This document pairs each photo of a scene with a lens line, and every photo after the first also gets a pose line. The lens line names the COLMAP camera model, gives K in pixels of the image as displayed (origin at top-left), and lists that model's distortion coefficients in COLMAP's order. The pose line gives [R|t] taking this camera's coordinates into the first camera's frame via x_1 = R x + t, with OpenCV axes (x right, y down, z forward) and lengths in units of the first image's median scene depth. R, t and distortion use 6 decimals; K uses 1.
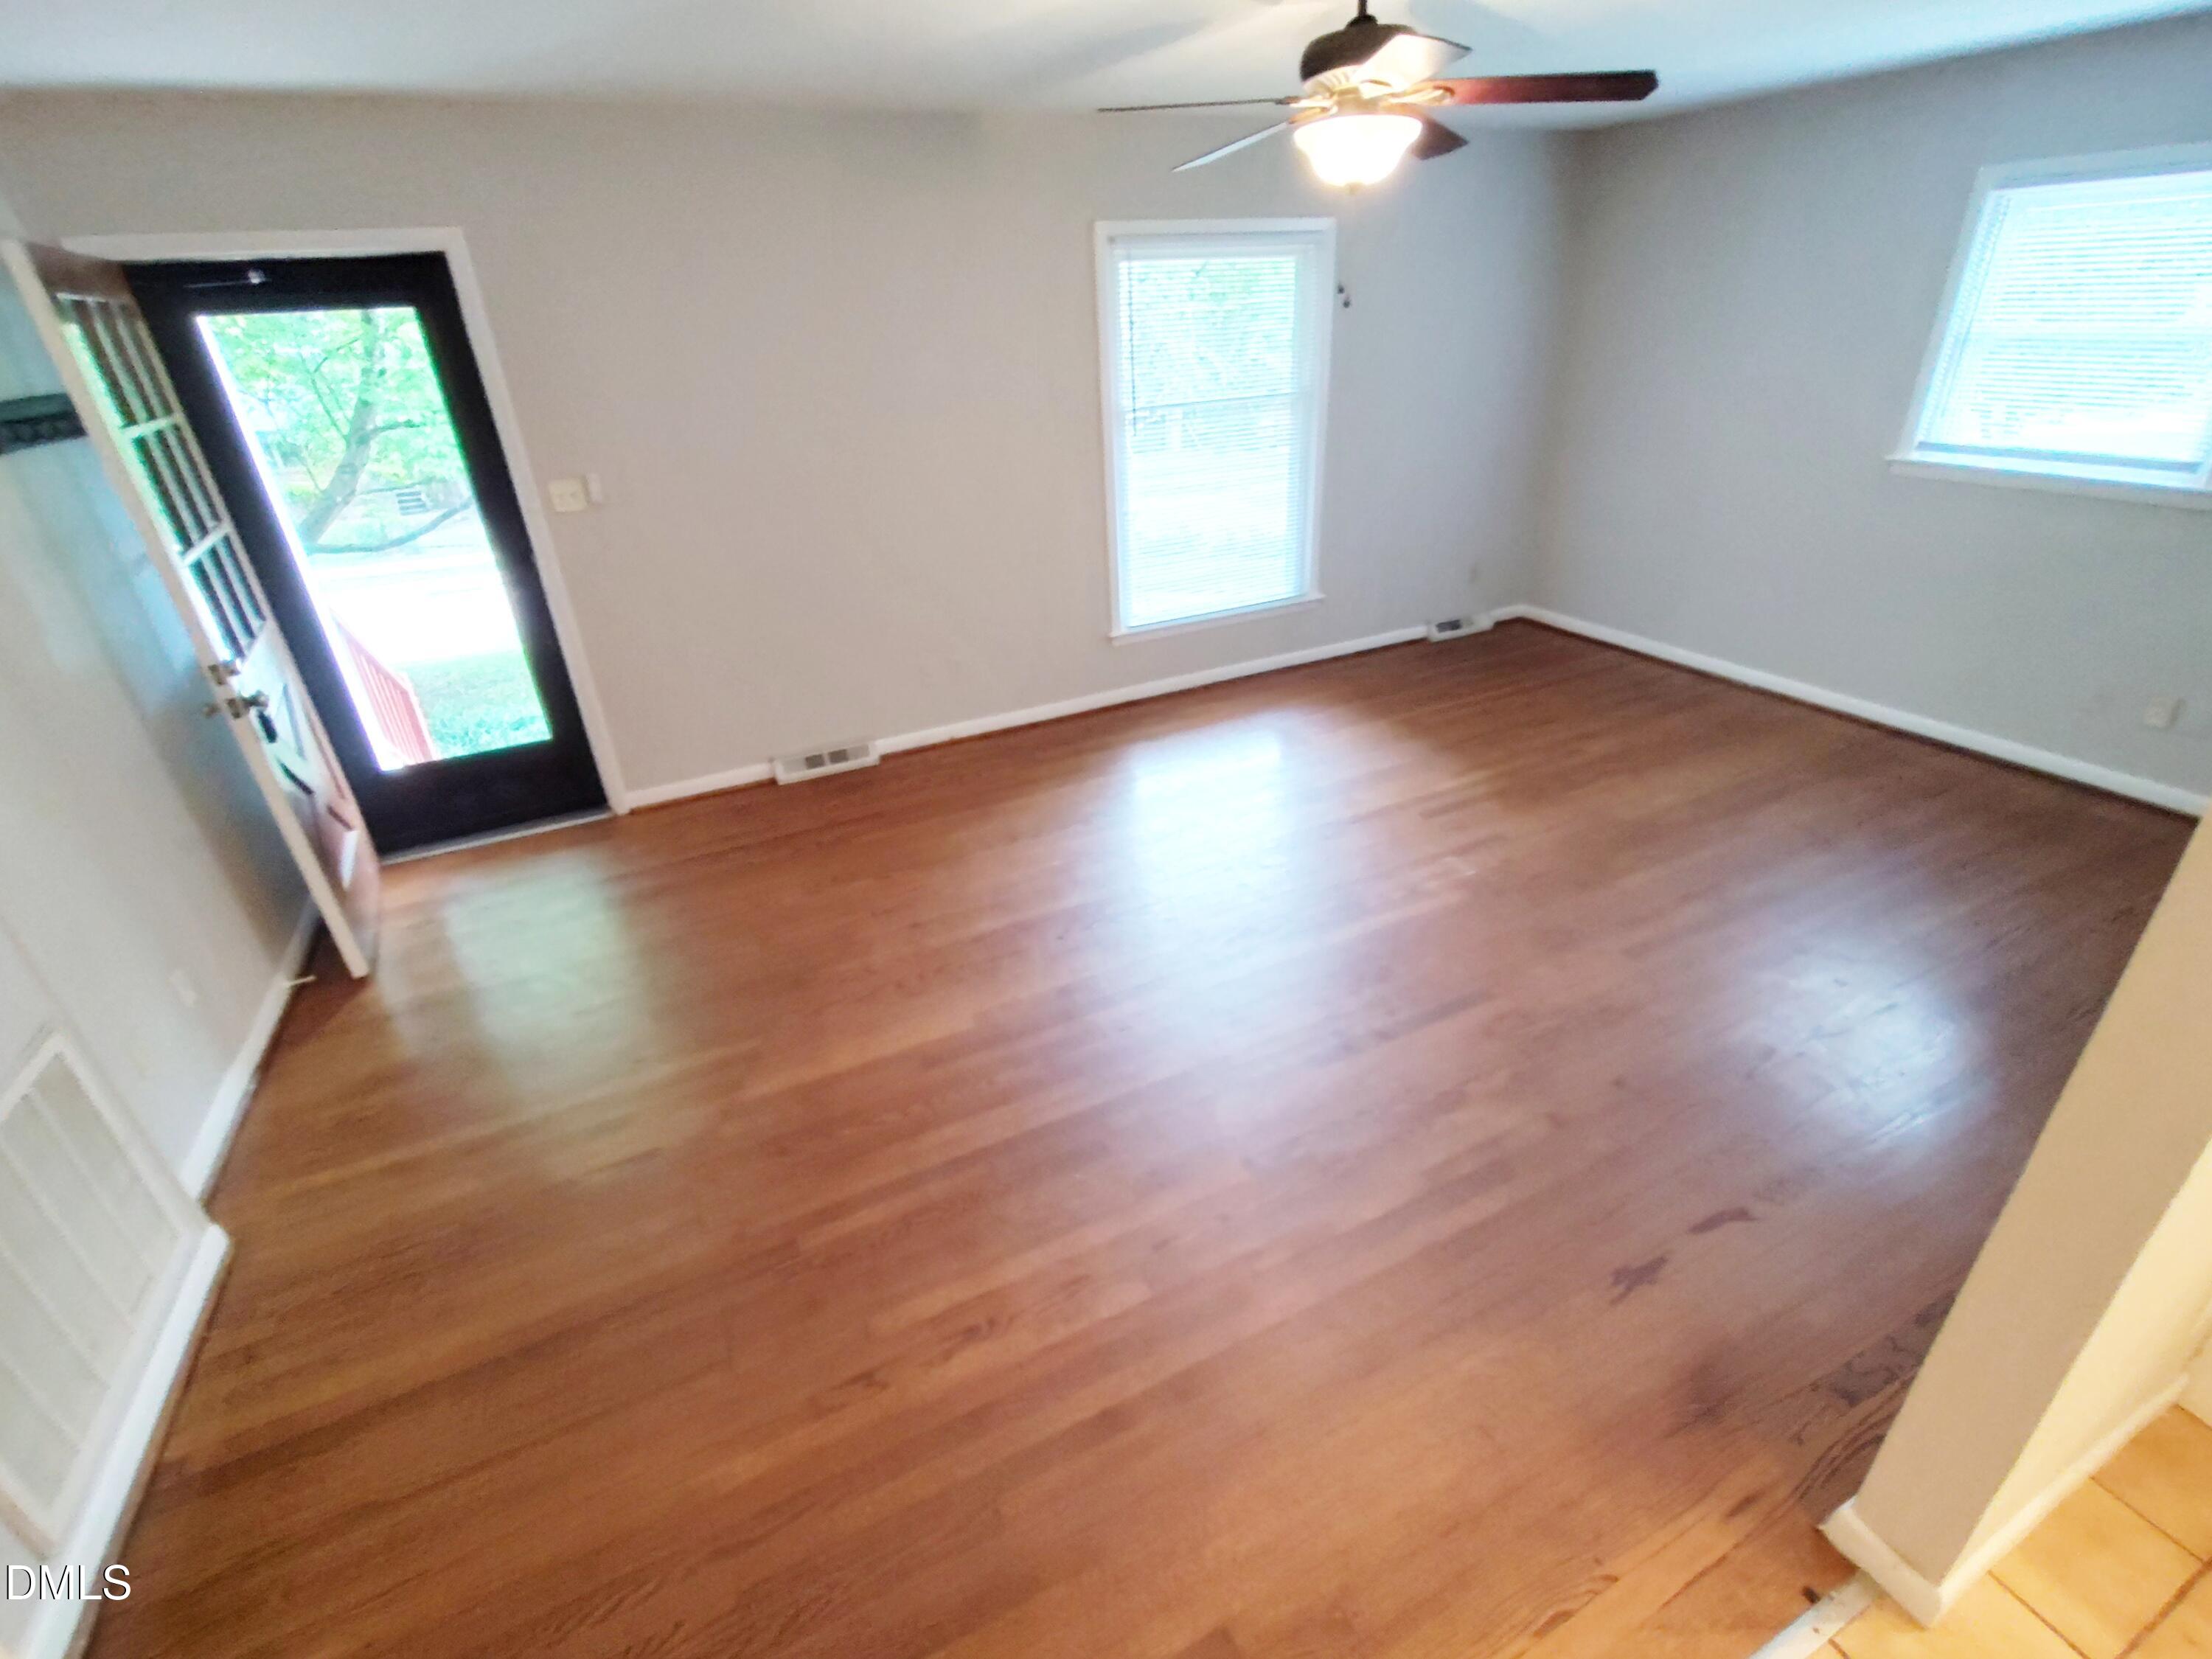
lens RADIAL K [[1004.0, 0, 1105.6], [0, 1004.0, 830.3], [0, 0, 1]] dist [-0.001940, -0.000365]
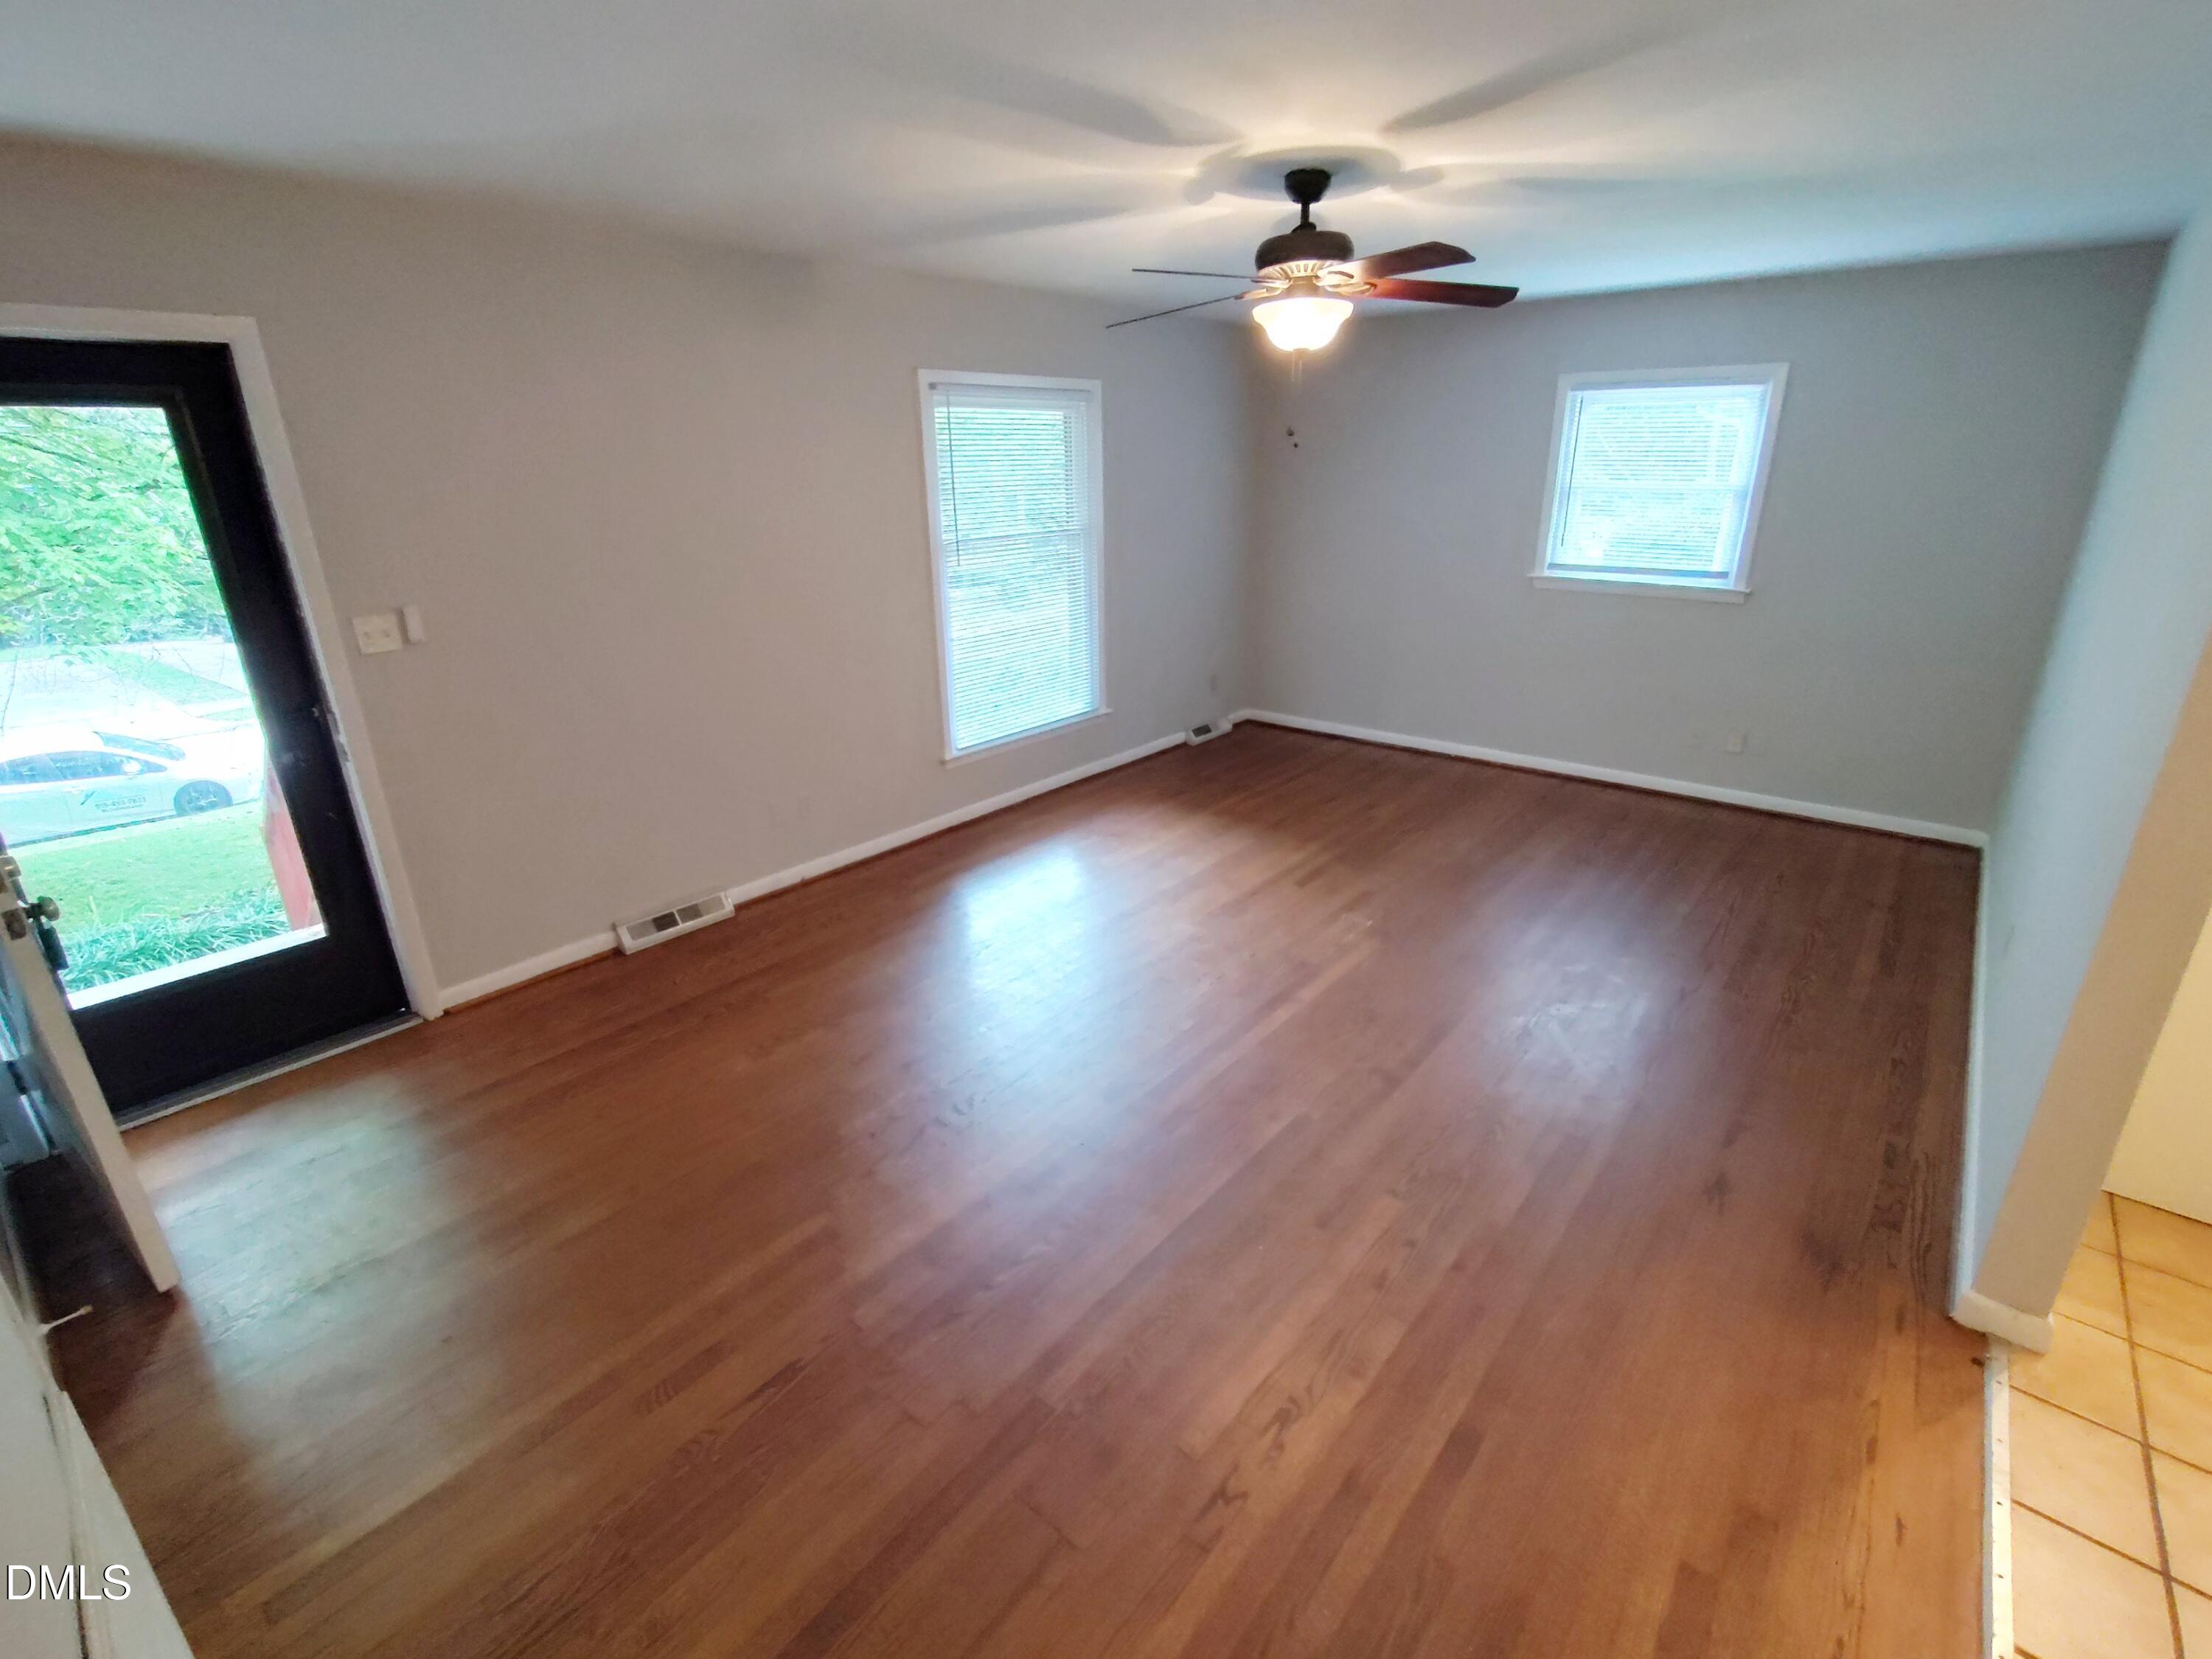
lens RADIAL K [[1021.8, 0, 1104.0], [0, 1021.8, 826.0], [0, 0, 1]] dist [0.000894, -0.000713]
pose [[0.913354, -0.107627, 0.392685, -0.296694], [0.162819, 0.980509, -0.109967, 0.010430], [-0.373196, 0.164375, 0.913075, 0.029461]]
